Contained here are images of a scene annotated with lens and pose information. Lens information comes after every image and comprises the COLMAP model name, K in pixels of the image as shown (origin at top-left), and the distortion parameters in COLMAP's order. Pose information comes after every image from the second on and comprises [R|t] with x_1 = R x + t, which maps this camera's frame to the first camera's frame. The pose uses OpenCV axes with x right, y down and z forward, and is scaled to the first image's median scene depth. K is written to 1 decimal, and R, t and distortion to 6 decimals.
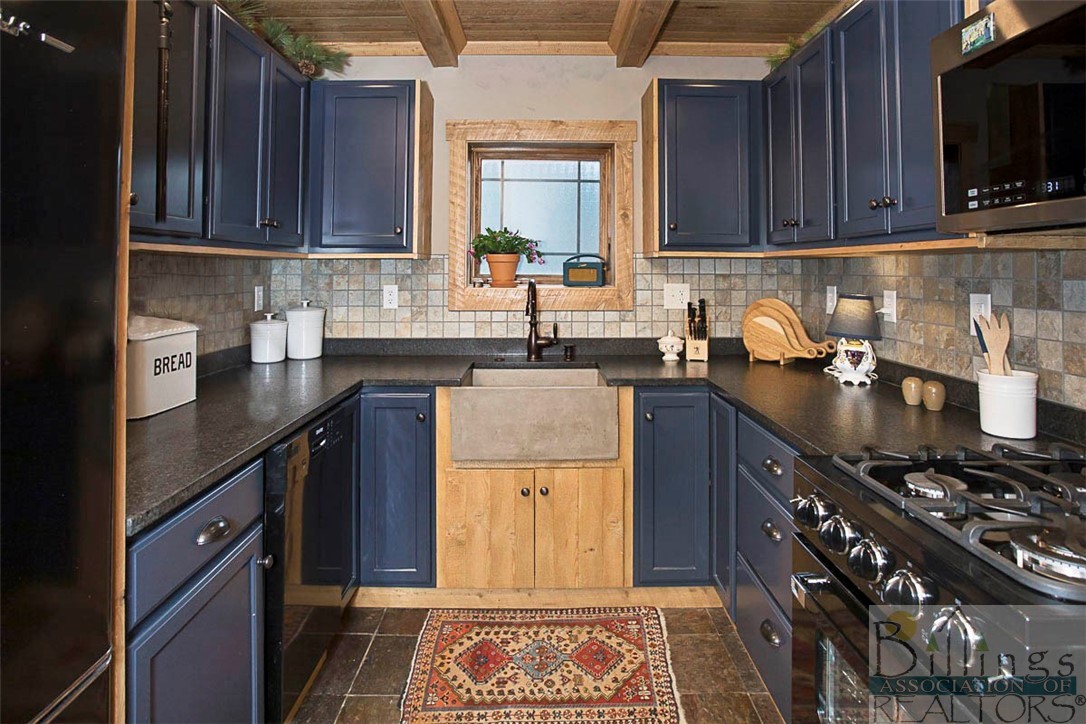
lens RADIAL K [[601.3, 0, 545.3], [0, 601.3, 248.6], [0, 0, 1]] dist [-0.037110, 0.003215]
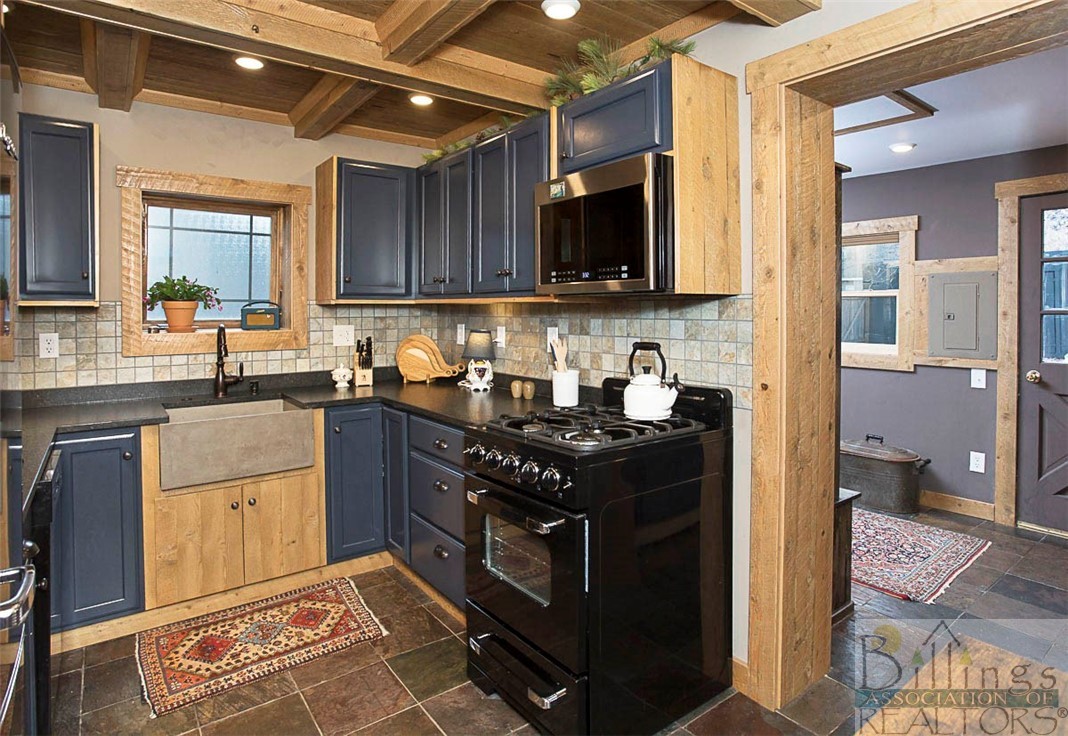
lens RADIAL K [[596.9, 0, 530.9], [0, 596.9, 316.3], [0, 0, 1]] dist [-0.005111, -0.000678]
pose [[0.813556, -0.013760, 0.581324, -0.235746], [-0.013099, 0.999033, 0.041979, -0.020297], [-0.581339, -0.041767, 0.812588, -0.271624]]
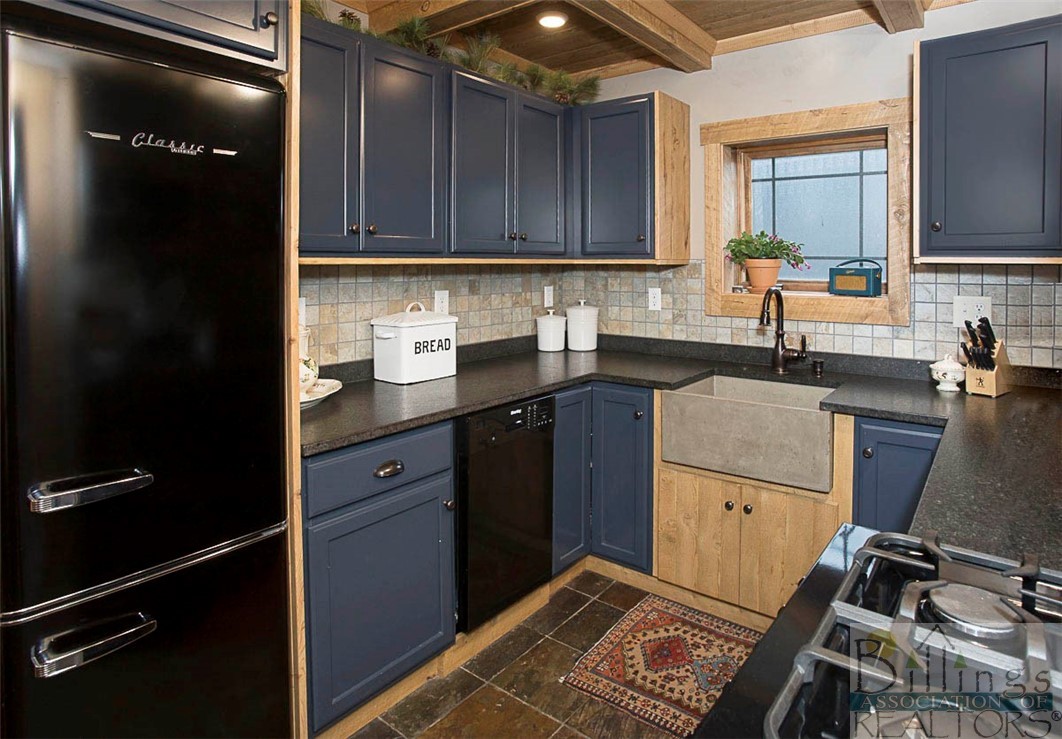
lens RADIAL K [[611.9, 0, 581.5], [0, 611.9, 265.2], [0, 0, 1]] dist [-0.049429, 0.025997]
pose [[0.808156, 0.006906, -0.588928, 0.349987], [0.016234, 0.999290, 0.033994, -0.023465], [0.588744, -0.037033, 0.807470, 0.069640]]
